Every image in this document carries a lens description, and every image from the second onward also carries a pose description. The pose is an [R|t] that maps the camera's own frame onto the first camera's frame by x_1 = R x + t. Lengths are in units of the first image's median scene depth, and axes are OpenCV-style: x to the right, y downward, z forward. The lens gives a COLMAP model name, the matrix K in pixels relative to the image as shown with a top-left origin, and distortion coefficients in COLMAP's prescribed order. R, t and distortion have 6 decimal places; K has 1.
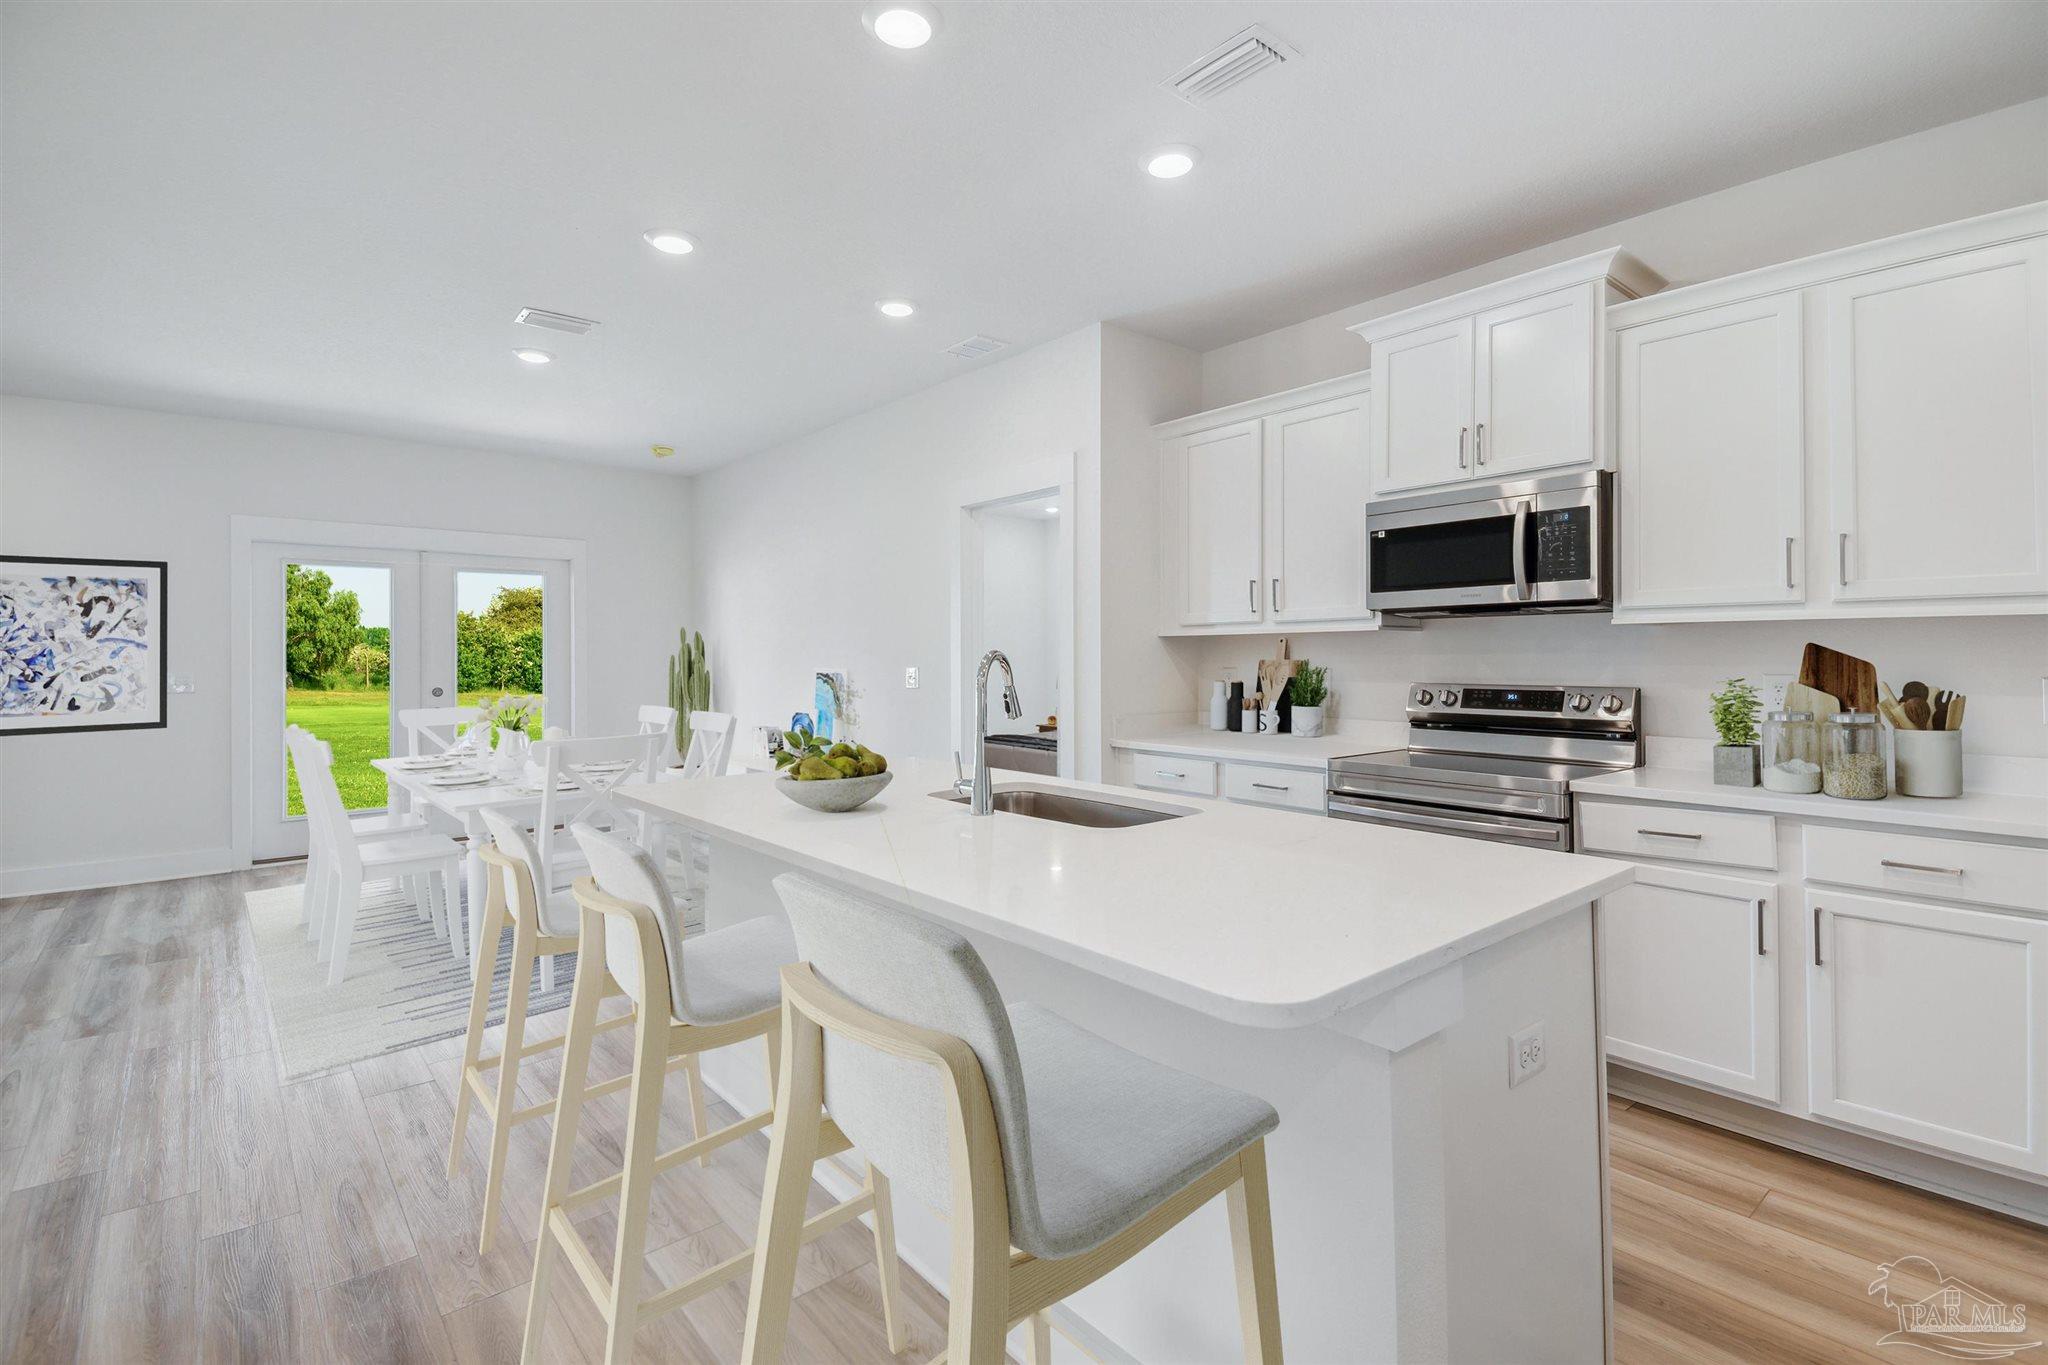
lens RADIAL K [[955.6, 0, 1057.3], [0, 955.6, 653.9], [0, 0, 1]] dist [0.035524, -0.035211]
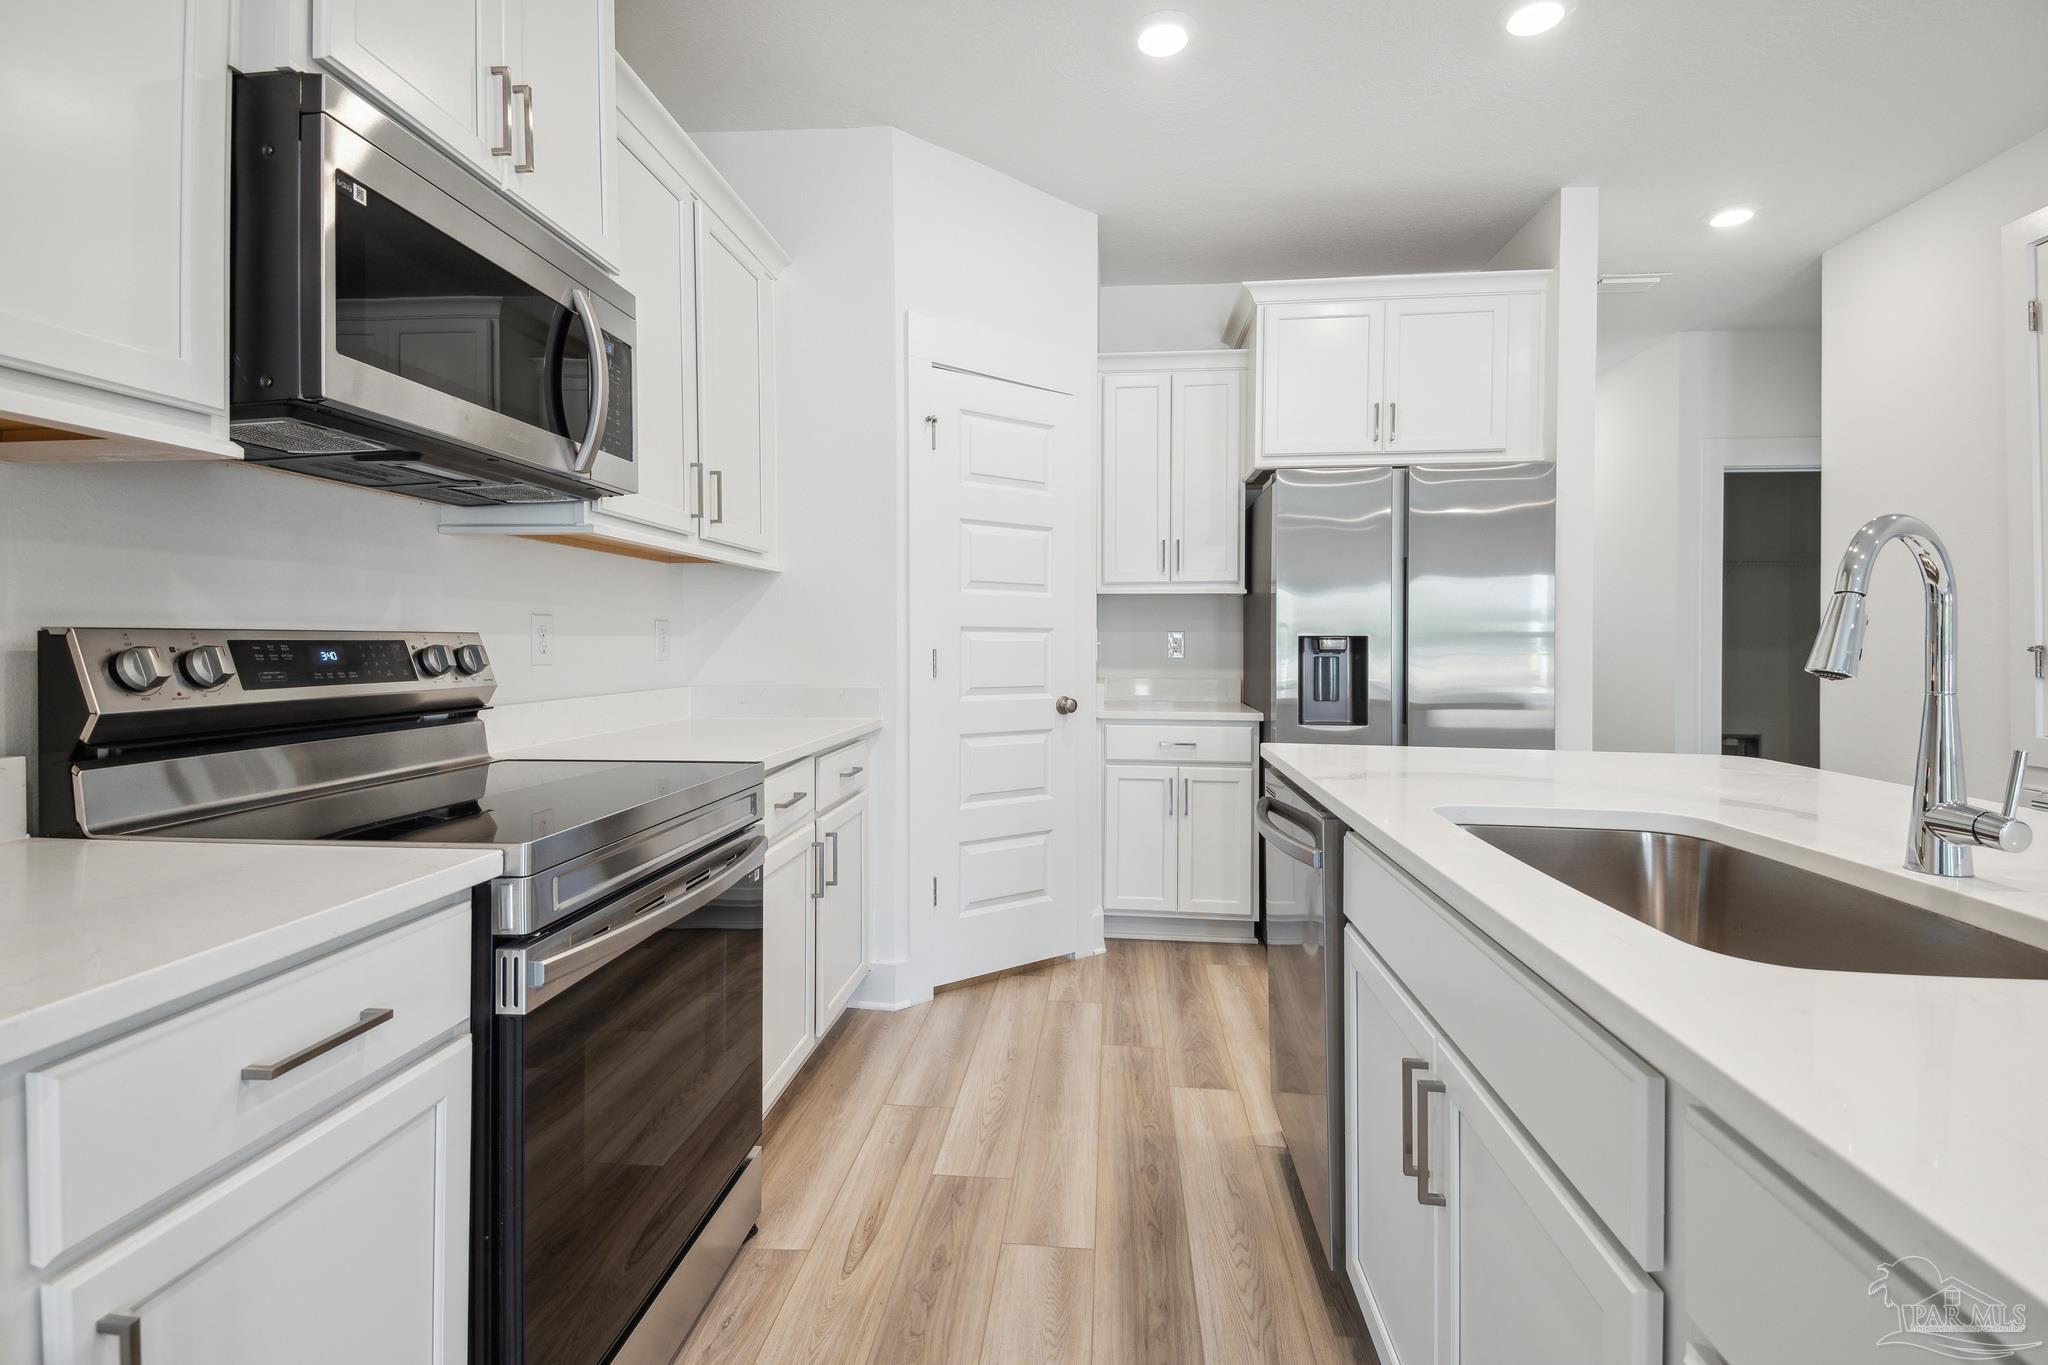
lens RADIAL K [[955.6, 0, 1057.3], [0, 955.6, 653.9], [0, 0, 1]] dist [0.035524, -0.035211]
pose [[-0.706928, -0.035784, 0.706380, -0.088419], [-0.038608, 0.999183, 0.011979, 0.025526], [-0.706231, -0.018804, -0.707732, 1.097724]]
